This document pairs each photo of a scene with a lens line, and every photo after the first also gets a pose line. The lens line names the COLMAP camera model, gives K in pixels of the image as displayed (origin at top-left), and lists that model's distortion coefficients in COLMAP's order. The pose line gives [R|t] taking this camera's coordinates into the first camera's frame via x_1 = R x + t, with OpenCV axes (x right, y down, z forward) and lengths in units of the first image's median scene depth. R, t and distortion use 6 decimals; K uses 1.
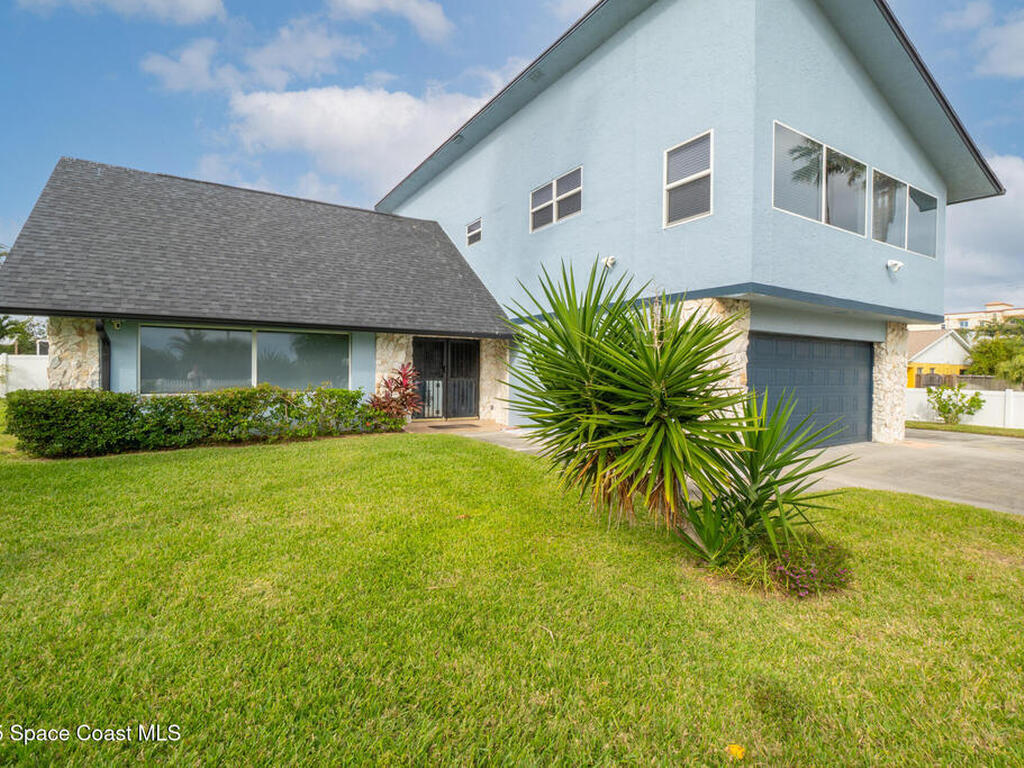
lens RADIAL K [[506.9, 0, 512.5], [0, 506.9, 380.7], [0, 0, 1]] dist [-0.000529, 0.002474]
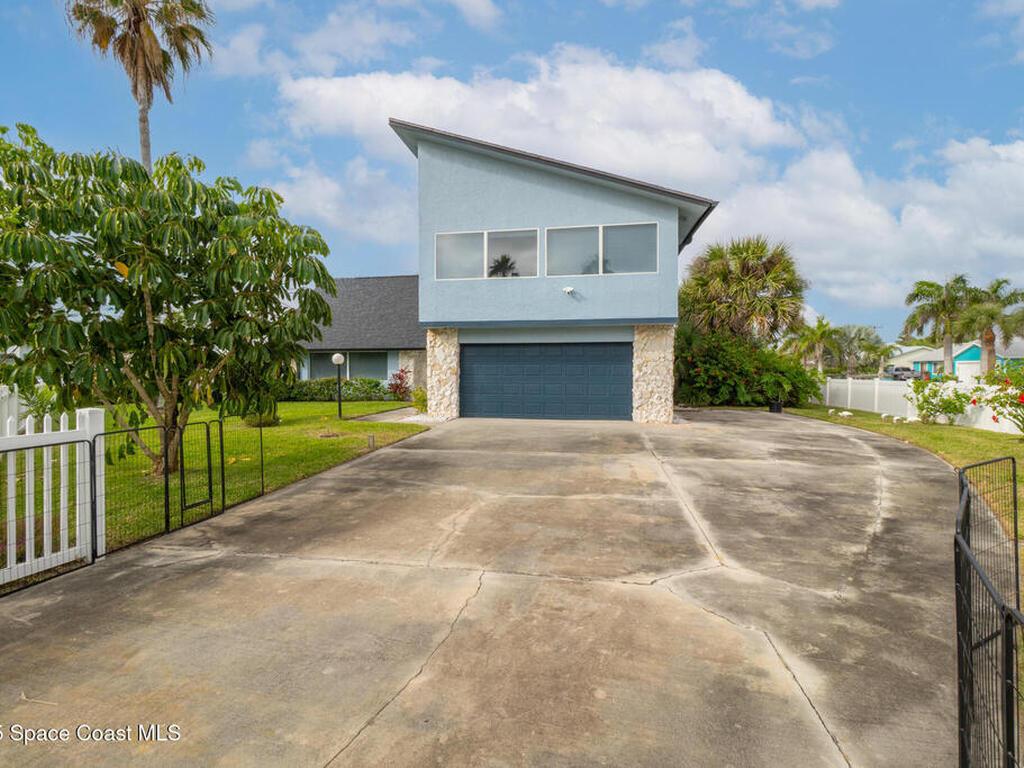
lens RADIAL K [[506.9, 0, 507.5], [0, 506.9, 380.8], [0, 0, 1]] dist [-0.000529, 0.002474]
pose [[0.747509, -0.001868, -0.664249, 1.733543], [-0.002298, 0.999983, -0.005398, 0.039931], [0.664247, 0.005562, 0.747492, -0.210024]]
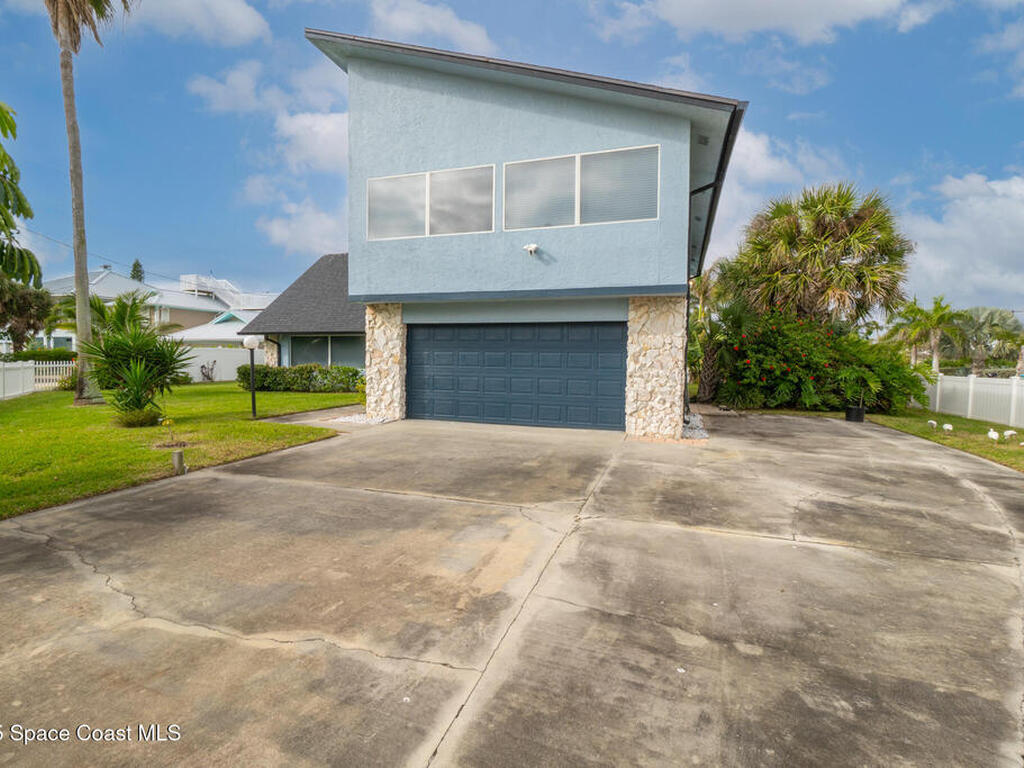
lens RADIAL K [[506.9, 0, 513.0], [0, 506.9, 377.9], [0, 0, 1]] dist [-0.000529, 0.002474]
pose [[0.640951, 0.022487, -0.767252, 1.676626], [-0.017243, 0.999740, 0.014896, 0.022083], [0.767388, 0.003682, 0.641173, 0.330379]]
